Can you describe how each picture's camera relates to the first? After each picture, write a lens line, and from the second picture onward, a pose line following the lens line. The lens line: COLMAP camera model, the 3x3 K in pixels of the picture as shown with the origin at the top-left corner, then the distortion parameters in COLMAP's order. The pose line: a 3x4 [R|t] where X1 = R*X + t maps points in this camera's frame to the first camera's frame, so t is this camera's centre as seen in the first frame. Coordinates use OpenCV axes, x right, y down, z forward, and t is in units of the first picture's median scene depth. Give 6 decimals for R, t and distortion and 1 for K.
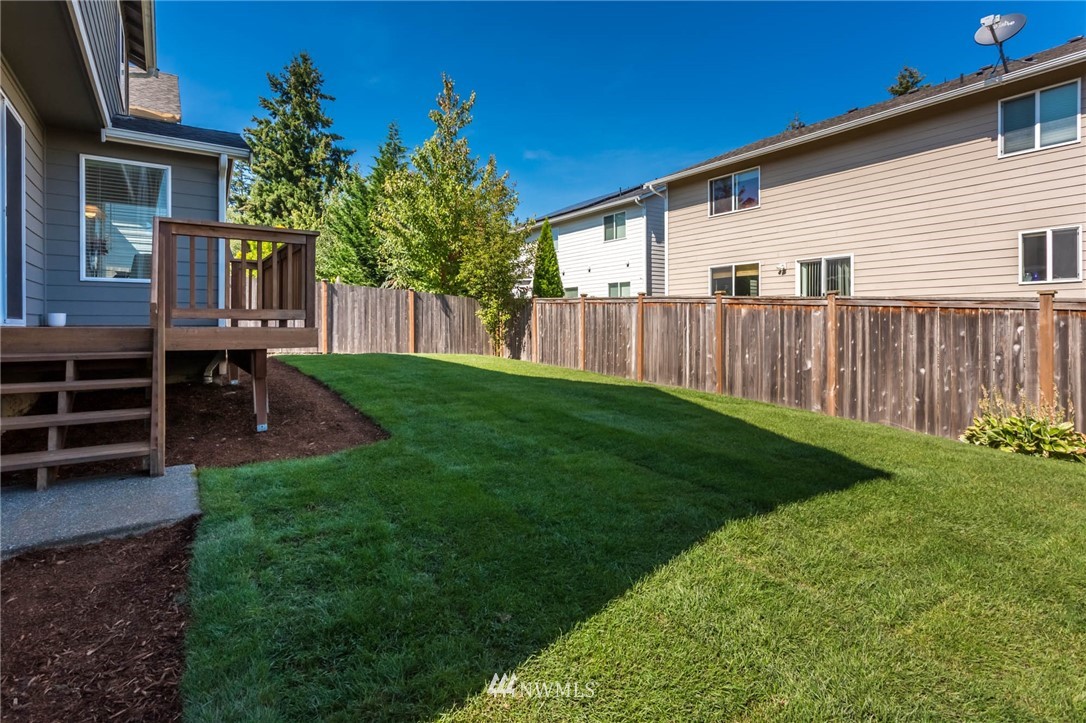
lens RADIAL K [[561.0, 0, 558.8], [0, 561.0, 334.5], [0, 0, 1]] dist [0.004861, -0.000029]
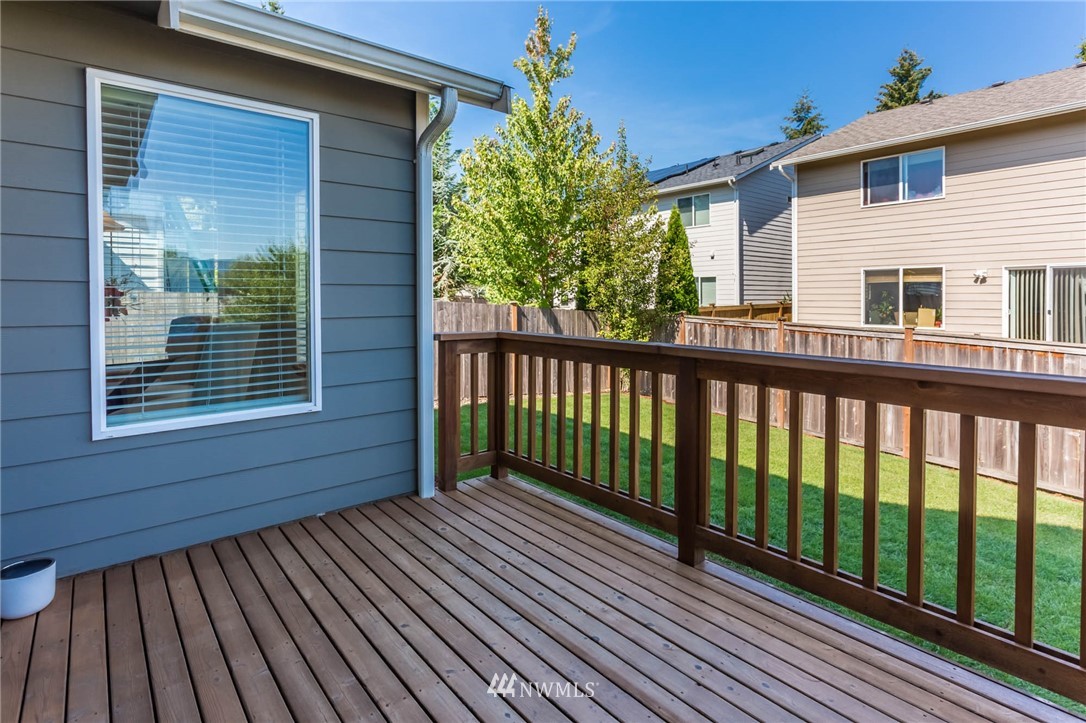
lens RADIAL K [[540.9, 0, 558.9], [0, 540.9, 304.2], [0, 0, 1]] dist [0.000779, 0.000378]
pose [[0.994453, -0.002589, 0.105146, -0.260974], [0.001935, 0.999978, 0.006323, -0.078068], [-0.105160, -0.006084, 0.994437, 0.279443]]
